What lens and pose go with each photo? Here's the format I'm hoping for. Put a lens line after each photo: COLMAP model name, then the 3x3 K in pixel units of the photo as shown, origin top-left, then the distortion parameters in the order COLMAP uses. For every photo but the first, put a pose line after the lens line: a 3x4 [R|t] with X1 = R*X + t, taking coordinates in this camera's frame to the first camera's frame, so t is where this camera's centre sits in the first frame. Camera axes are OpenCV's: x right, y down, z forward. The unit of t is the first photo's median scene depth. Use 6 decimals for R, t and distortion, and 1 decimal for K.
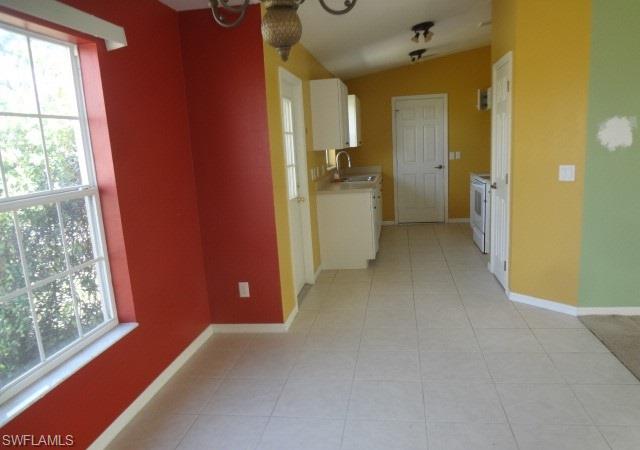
lens RADIAL K [[454.2, 0, 320.0], [0, 454.2, 225.0], [0, 0, 1]] dist [0.001709, 0.000203]
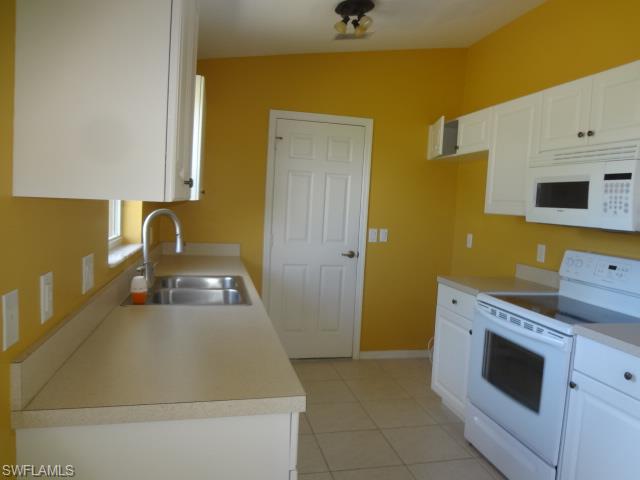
lens RADIAL K [[499.6, 0, 320.0], [0, 499.6, 240.0], [0, 0, 1]] dist [0.002258, -0.001494]
pose [[0.929350, 0.068059, 0.362873, 0.019250], [-0.028404, 0.993129, -0.113523, -0.078997], [-0.368106, 0.095195, 0.924898, 0.484100]]
